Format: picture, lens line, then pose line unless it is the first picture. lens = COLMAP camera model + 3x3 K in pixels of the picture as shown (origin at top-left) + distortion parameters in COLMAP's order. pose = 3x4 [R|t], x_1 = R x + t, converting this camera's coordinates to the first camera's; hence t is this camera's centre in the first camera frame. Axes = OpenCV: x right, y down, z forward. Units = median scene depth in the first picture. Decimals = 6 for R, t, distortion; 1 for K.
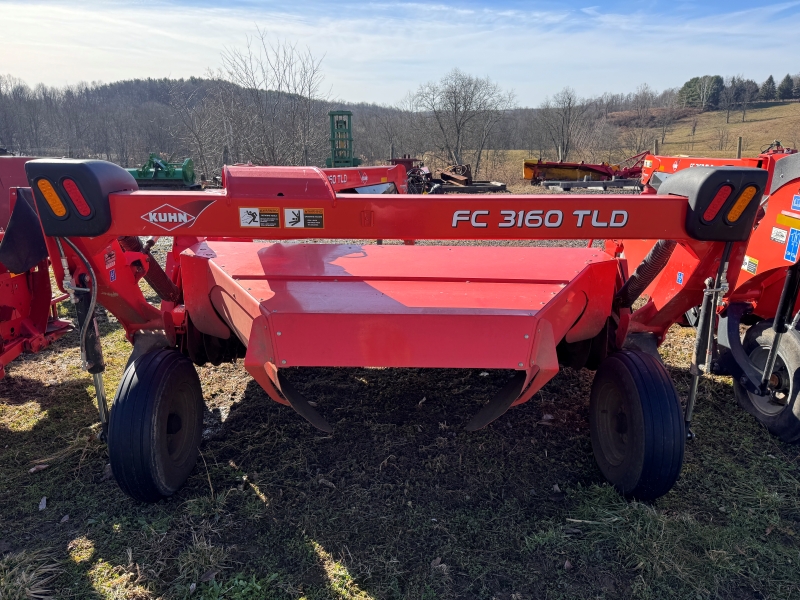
lens RADIAL K [[568.5, 0, 401.9], [0, 568.5, 296.8], [0, 0, 1]] dist [0.045264, -0.051801]
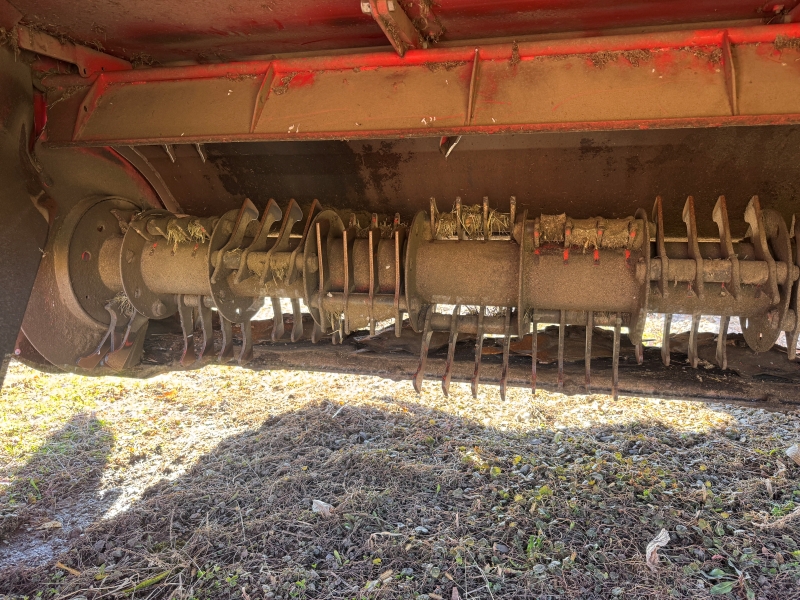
lens RADIAL K [[568.5, 0, 399.4], [0, 568.5, 299.9], [0, 0, 1]] dist [0.045264, -0.051801]
pose [[0.966975, 0.028006, -0.253329, -0.022409], [-0.064500, 0.988480, -0.136923, 0.100934], [0.246576, 0.148740, 0.957641, 0.622256]]
